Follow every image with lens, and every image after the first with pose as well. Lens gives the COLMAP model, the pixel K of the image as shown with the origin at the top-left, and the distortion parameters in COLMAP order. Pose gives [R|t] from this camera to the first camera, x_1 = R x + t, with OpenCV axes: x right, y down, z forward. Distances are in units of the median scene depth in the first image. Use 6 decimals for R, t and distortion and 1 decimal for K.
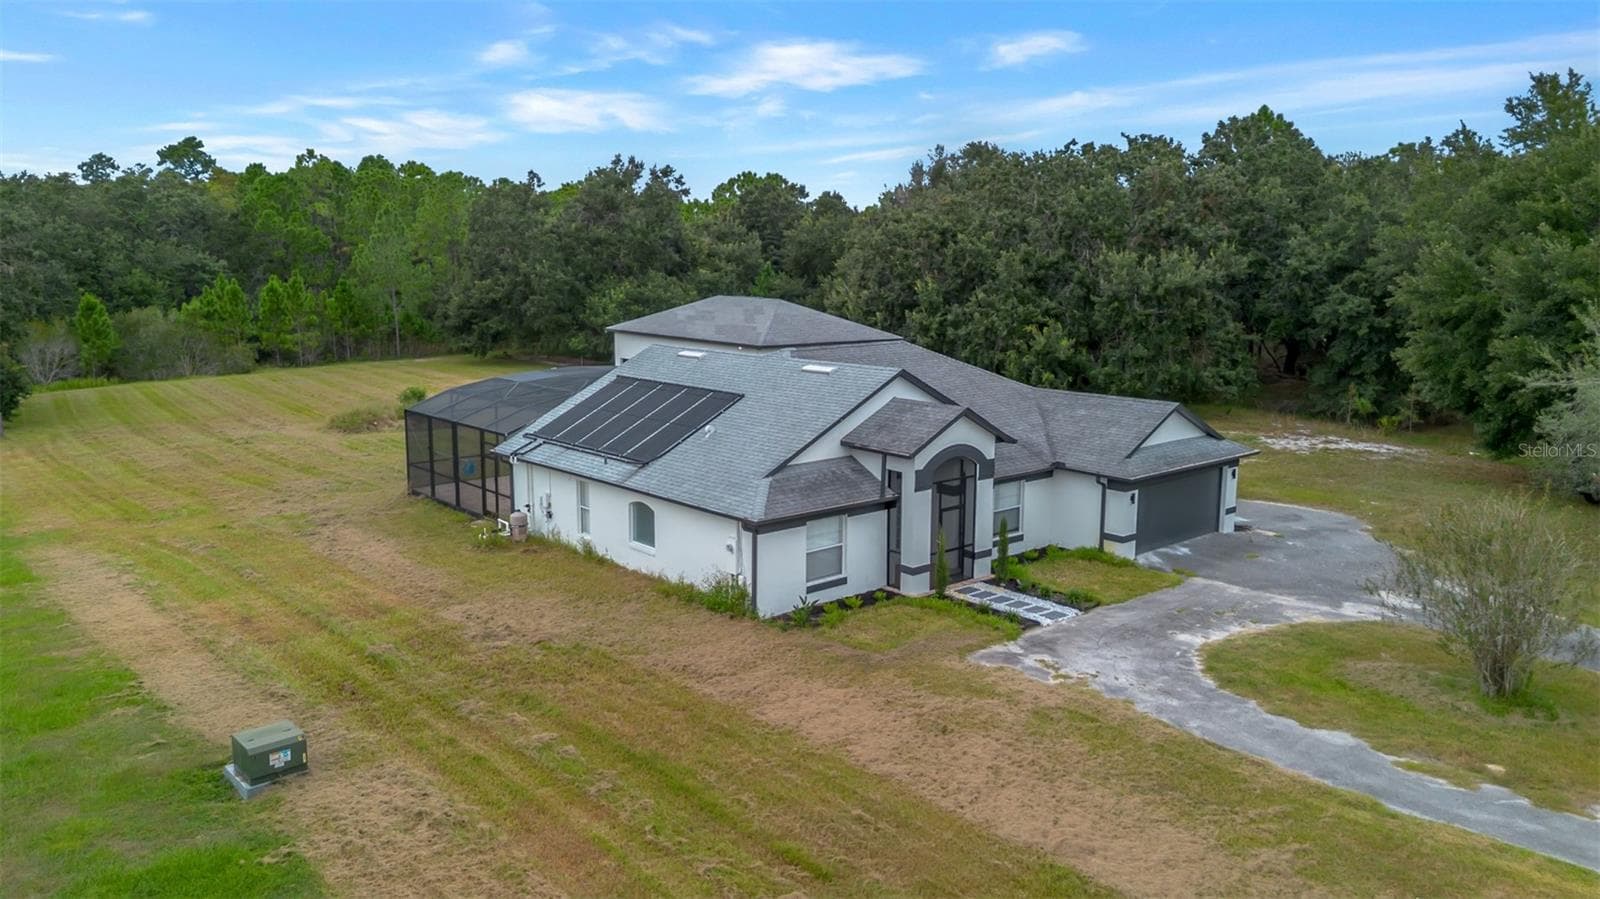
lens RADIAL K [[1130.8, 0, 800.0], [0, 1130.8, 449.5], [0, 0, 1]] dist [0.070682, -0.067370]
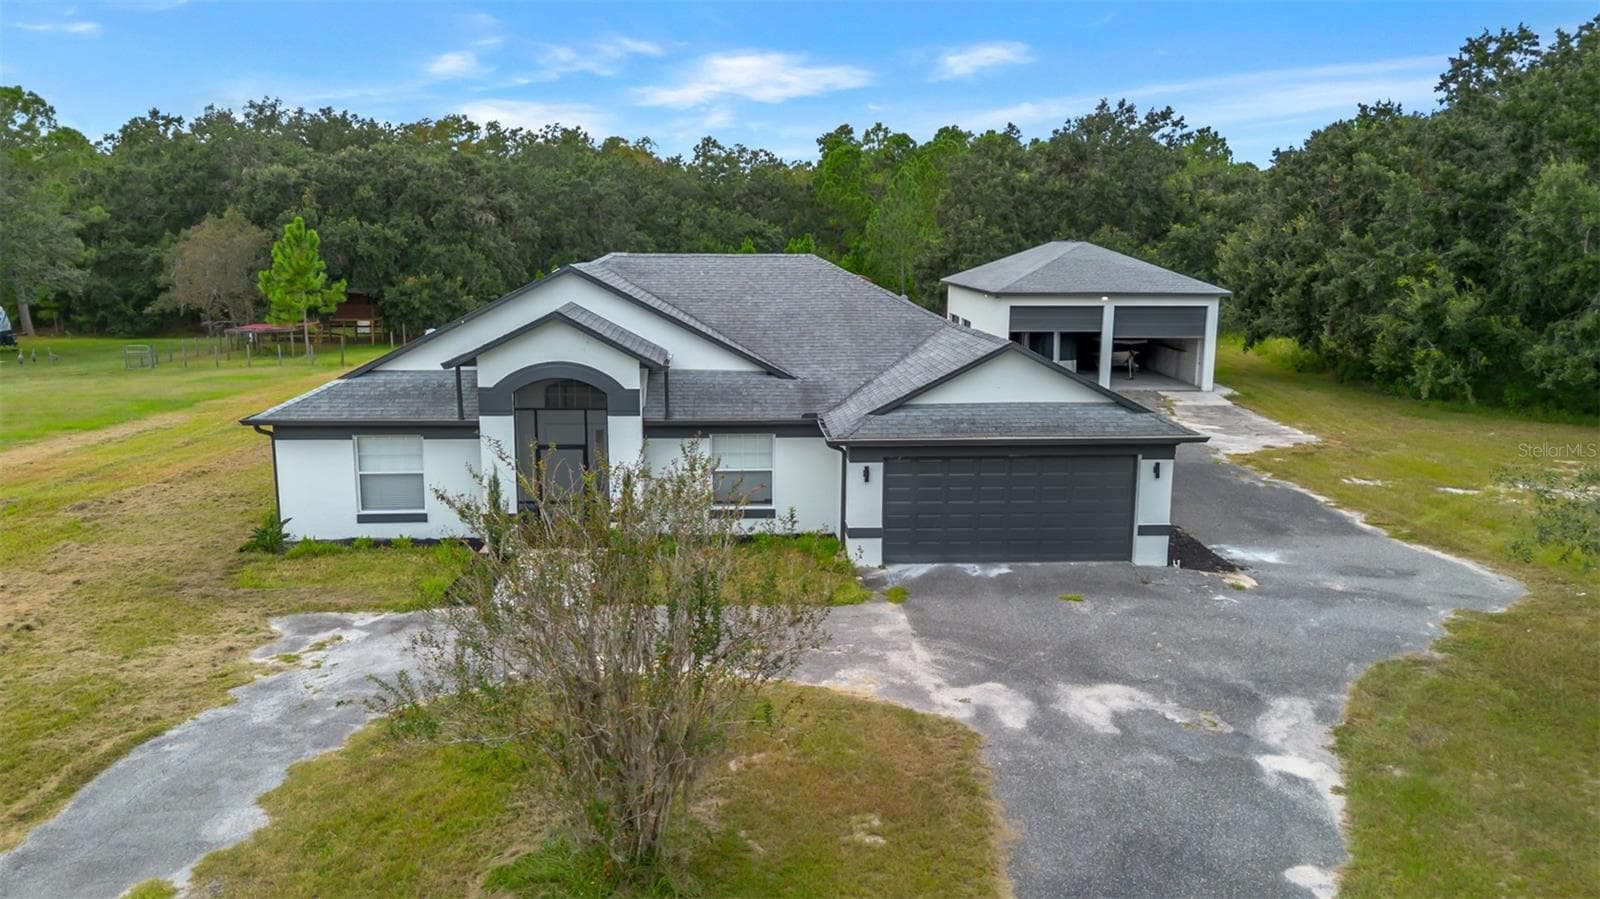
lens RADIAL K [[1130.8, 0, 800.0], [0, 1130.8, 449.5], [0, 0, 1]] dist [0.070682, -0.067370]
pose [[0.798647, 0.107637, -0.592095, 0.640835], [-0.102290, 0.993838, 0.042695, 0.004311], [0.593042, 0.026467, 0.804736, 0.435053]]
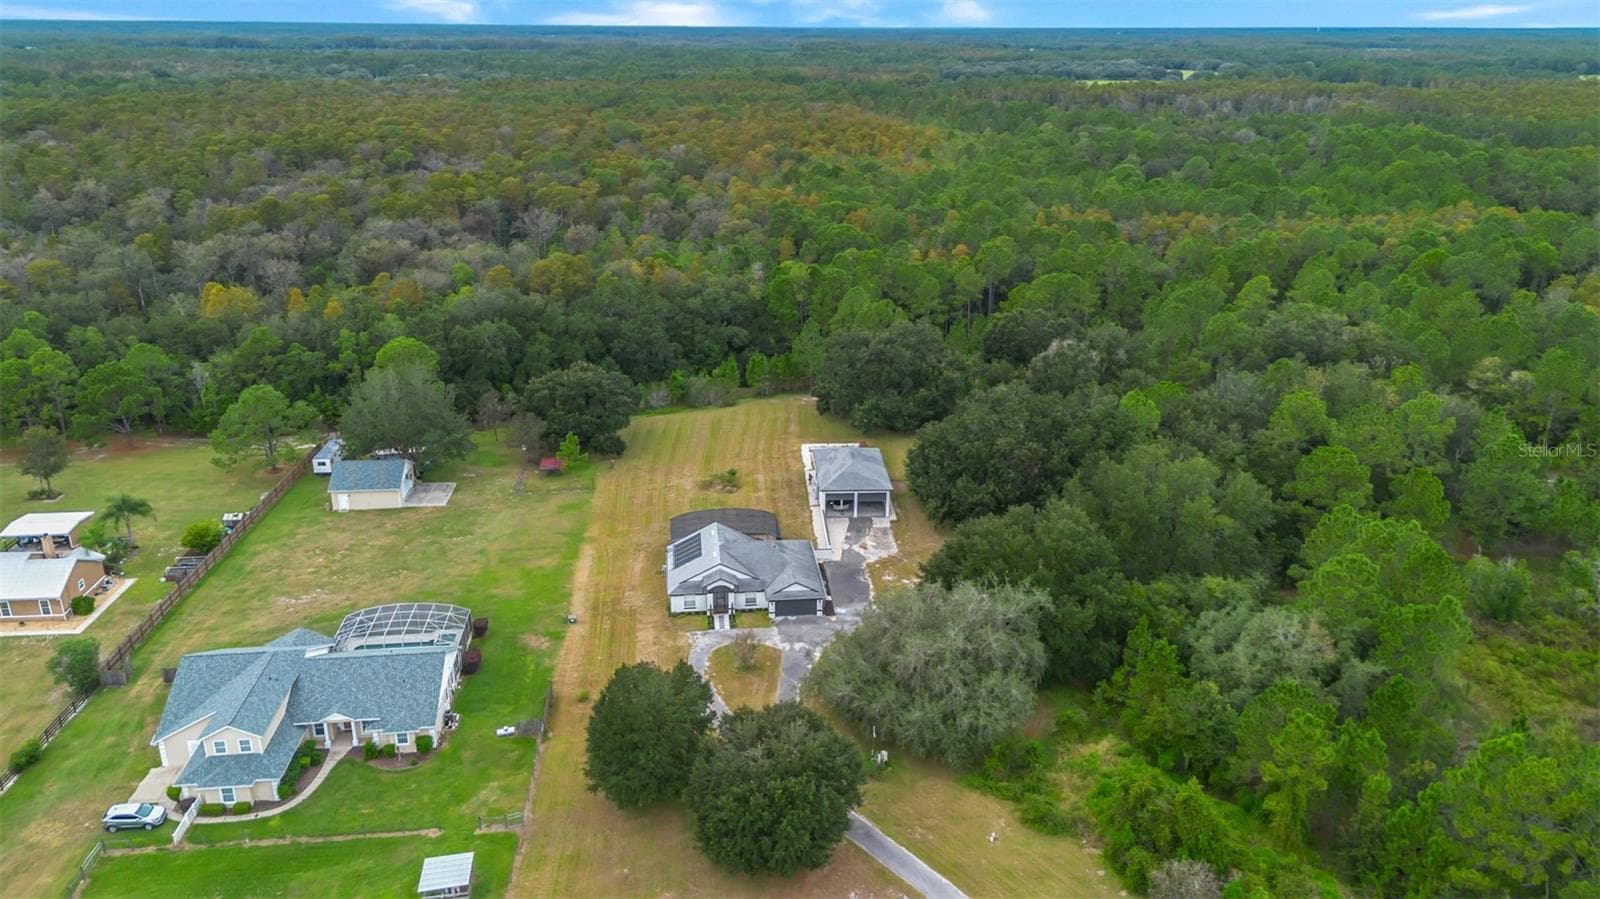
lens RADIAL K [[1130.8, 0, 800.0], [0, 1130.8, 449.5], [0, 0, 1]] dist [0.070682, -0.067370]
pose [[0.821390, 0.197712, -0.535003, 2.392382], [-0.097141, 0.972787, 0.210356, -1.334030], [0.562034, -0.120813, 0.818243, -2.157640]]
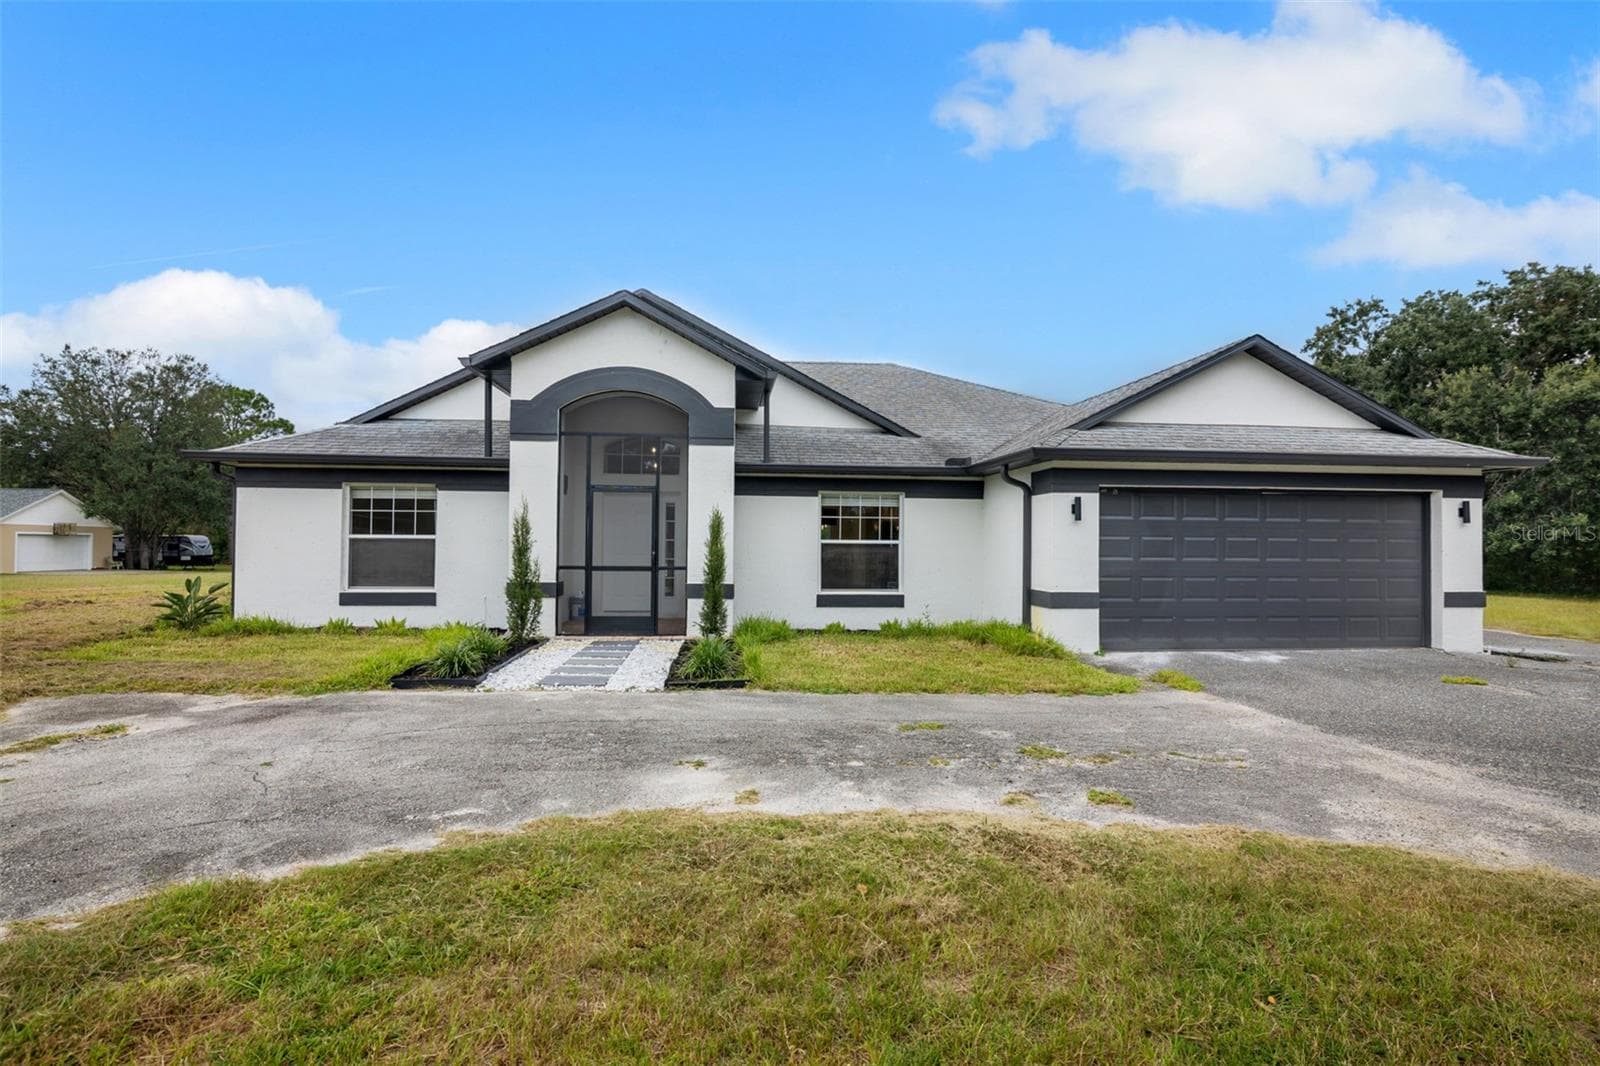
lens RADIAL K [[722.7, 0, 790.7], [0, 722.7, 539.6], [0, 0, 1]] dist [-0.018434, 0.001187]
pose [[0.811462, -0.001660, -0.584403, 0.360605], [-0.101758, 0.984319, -0.144091, 0.105530], [0.575478, 0.176392, 0.798568, 0.697674]]
